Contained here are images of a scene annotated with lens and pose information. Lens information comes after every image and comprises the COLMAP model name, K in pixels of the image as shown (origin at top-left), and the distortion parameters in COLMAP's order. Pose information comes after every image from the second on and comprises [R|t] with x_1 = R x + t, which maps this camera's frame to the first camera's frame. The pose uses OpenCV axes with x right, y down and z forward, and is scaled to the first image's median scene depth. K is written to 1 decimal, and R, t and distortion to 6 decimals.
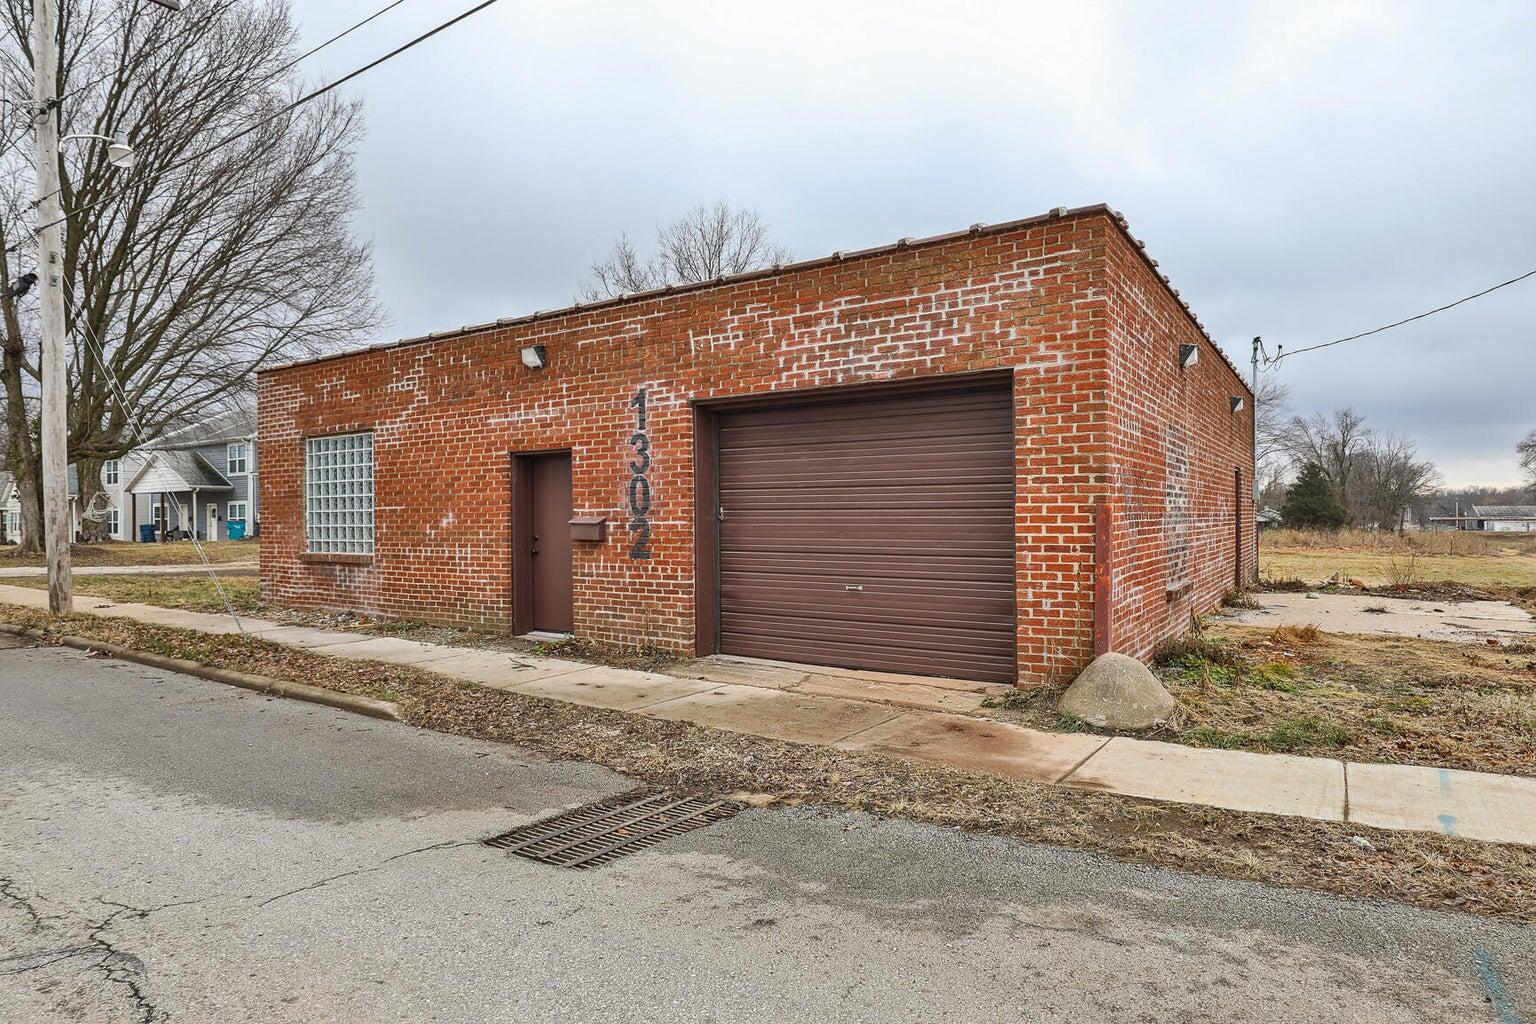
lens RADIAL K [[861.9, 0, 770.0], [0, 861.9, 510.7], [0, 0, 1]] dist [-0.016739, -0.000891]
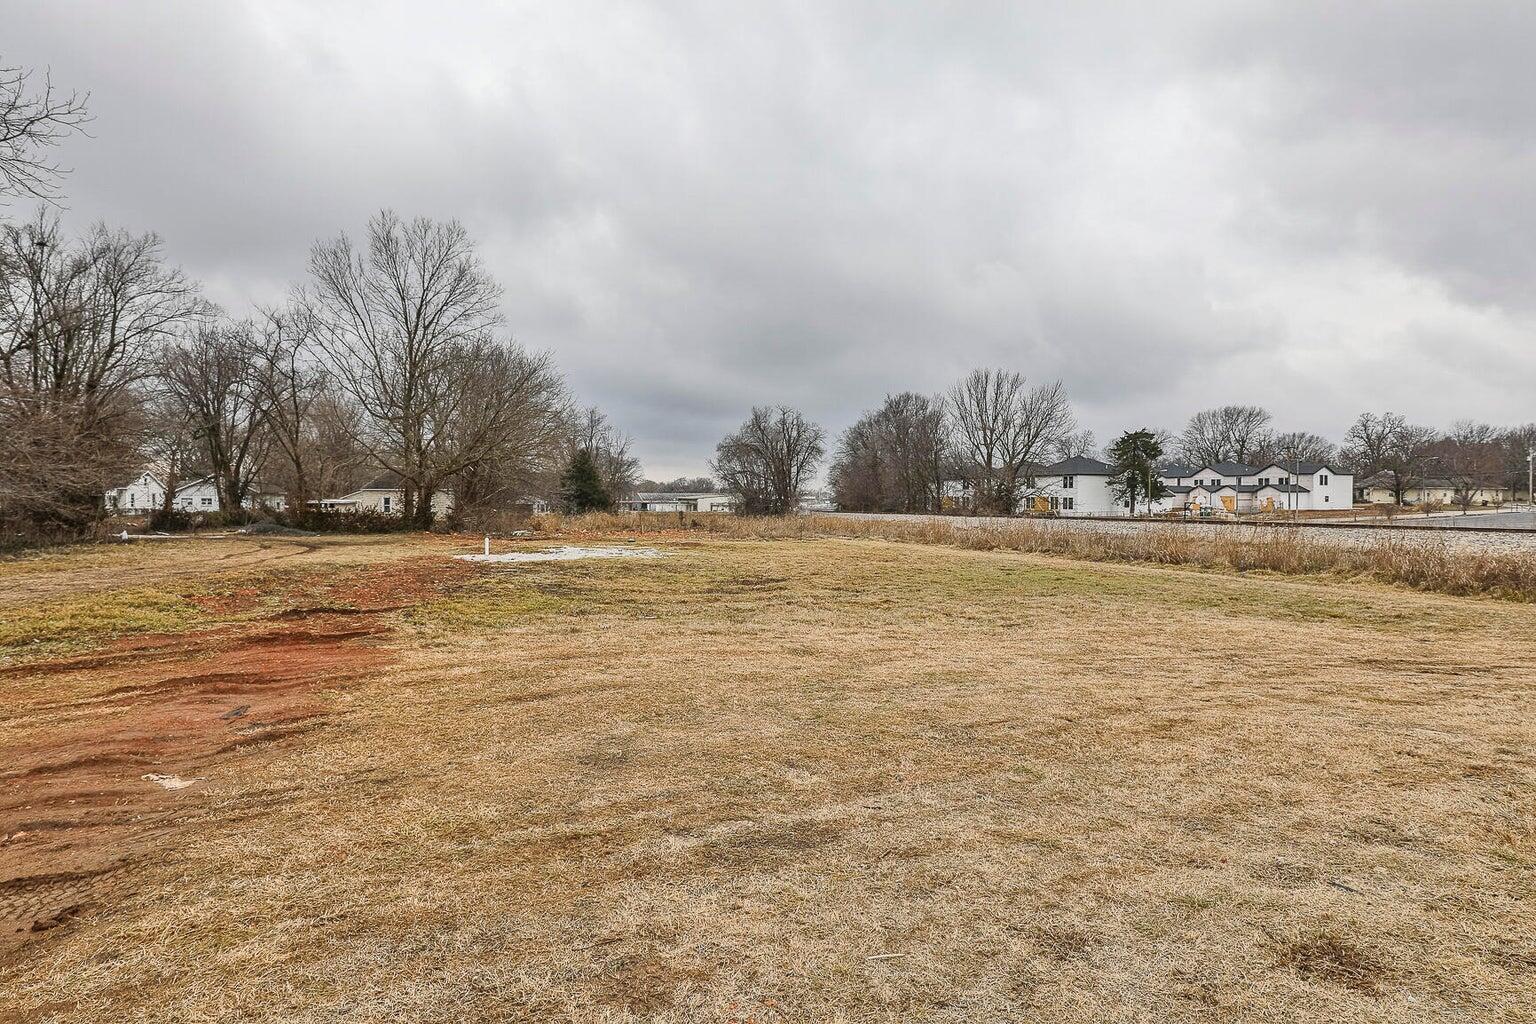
lens RADIAL K [[753.7, 0, 770.1], [0, 753.7, 504.7], [0, 0, 1]] dist [-0.029144, 0.003813]
pose [[0.629904, 0.000965, 0.776672, 0.569034], [-0.012215, 0.999888, 0.008664, 0.013642], [-0.776577, -0.014944, 0.629845, 2.769465]]
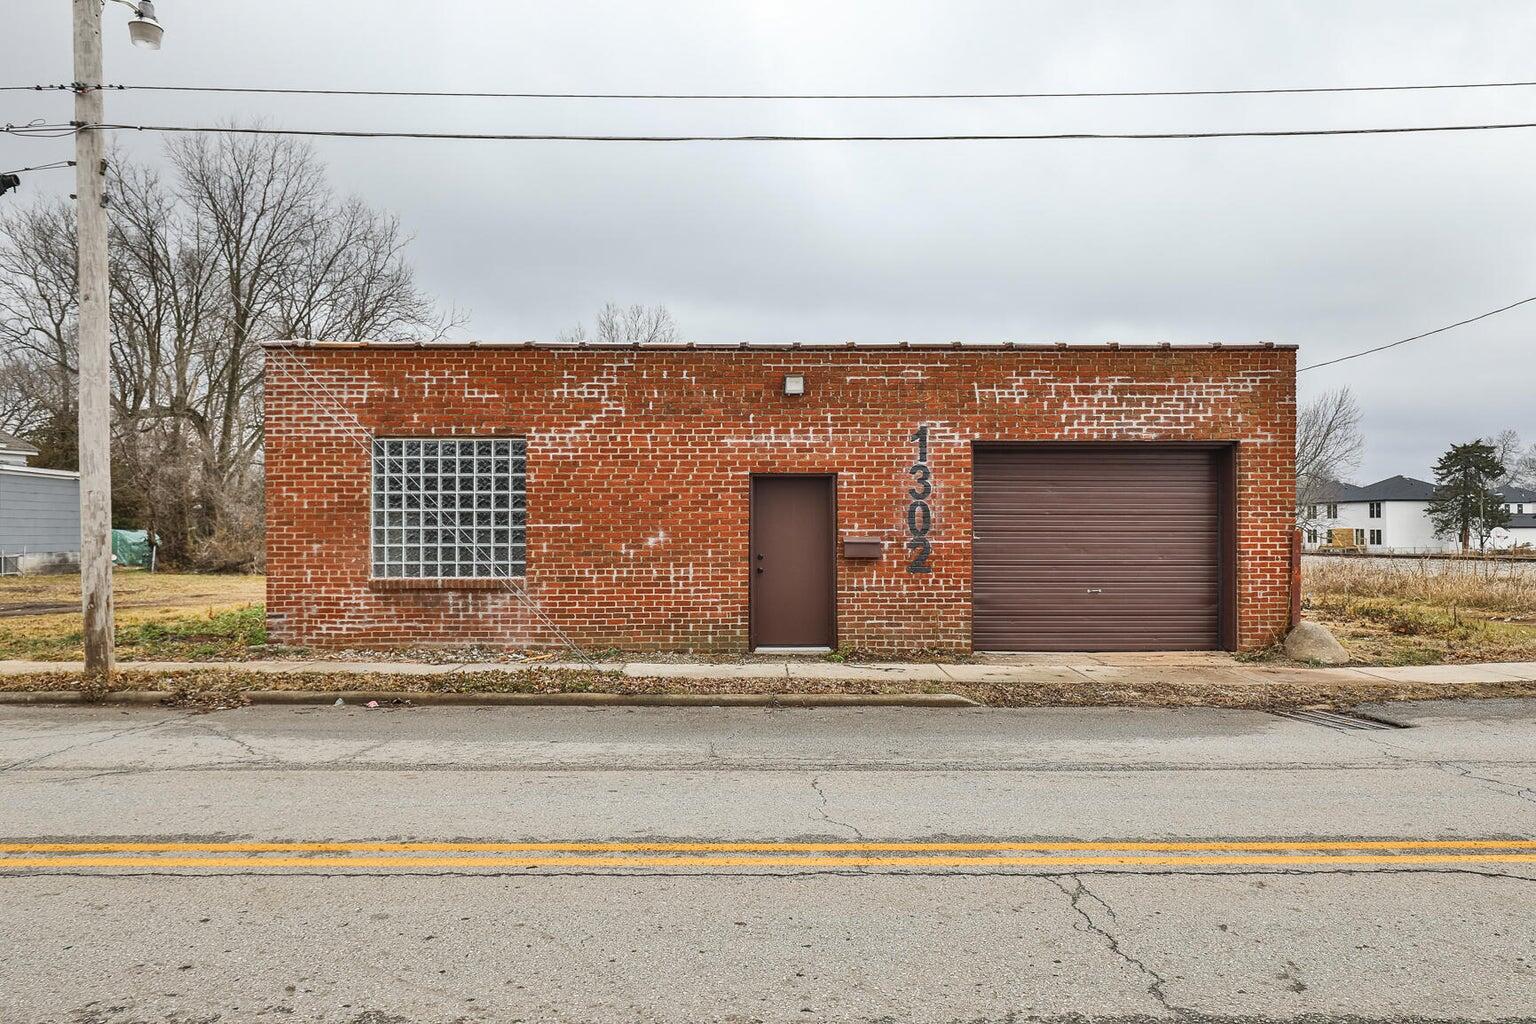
lens RADIAL K [[1042.4, 0, 762.5], [0, 1042.4, 511.4], [0, 0, 1]] dist [0.001210, 0.003594]
pose [[0.823176, 0.016301, 0.567552, -1.094671], [-0.008123, 0.999824, -0.016934, -0.001432], [-0.567728, 0.009329, 0.823164, -0.031896]]
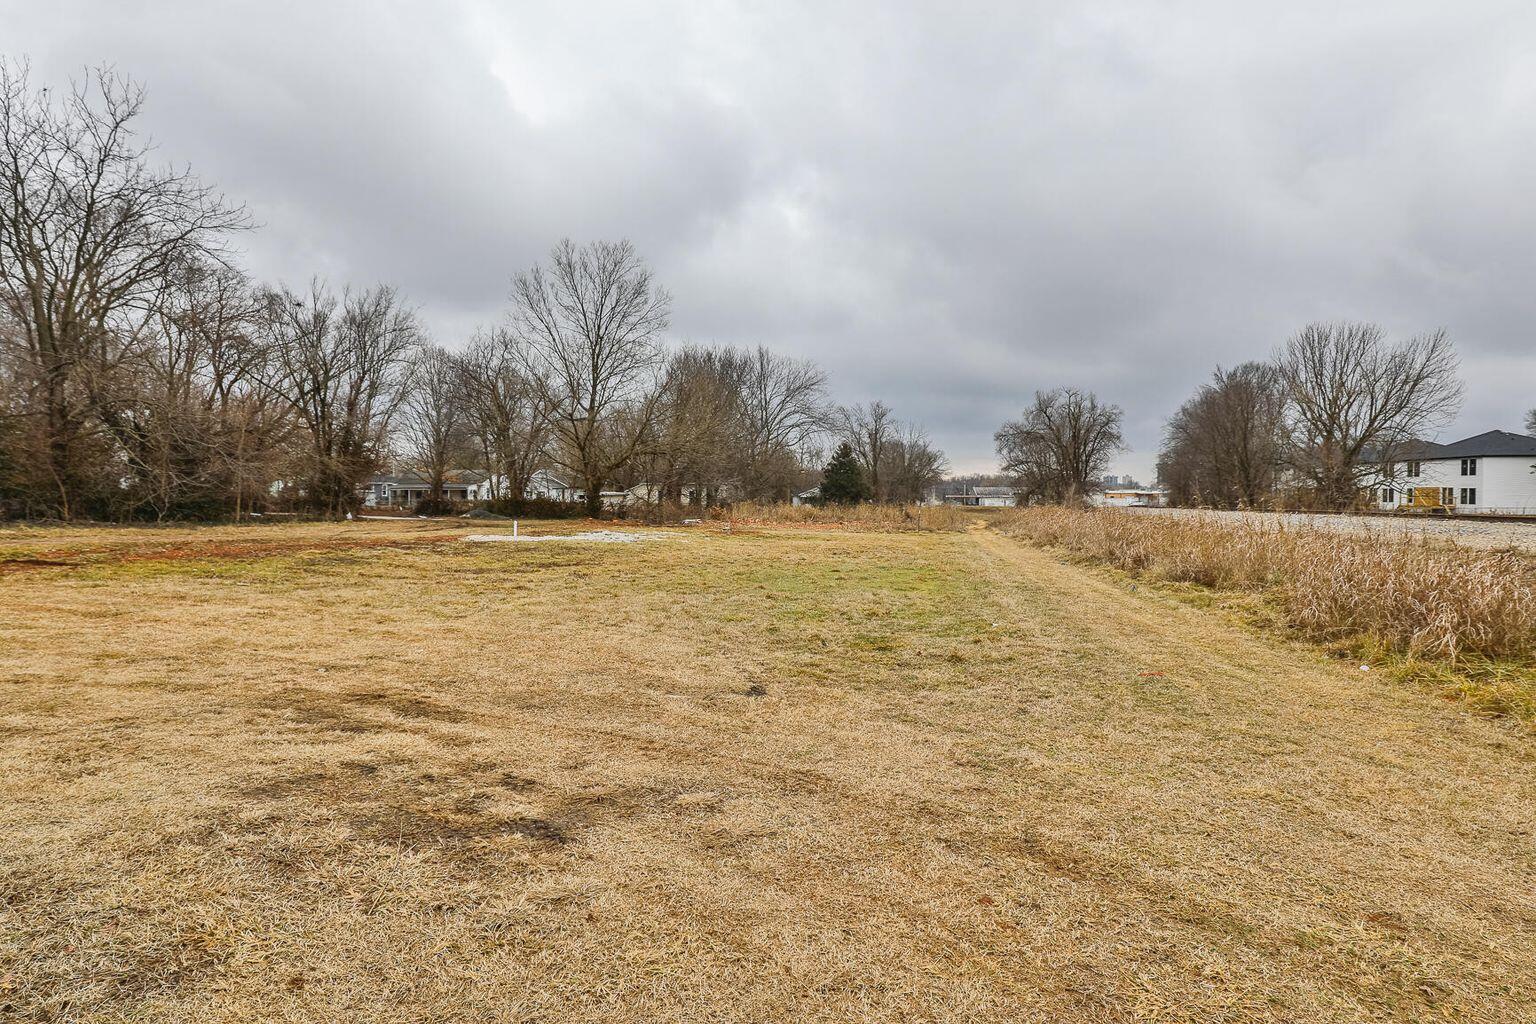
lens RADIAL K [[753.7, 0, 762.7], [0, 753.7, 511.6], [0, 0, 1]] dist [-0.029144, 0.003813]
pose [[0.915940, -0.003965, 0.401295, 1.931525], [-0.008697, 0.999520, 0.029728, 0.034643], [-0.401221, -0.030720, 0.915466, 1.976253]]
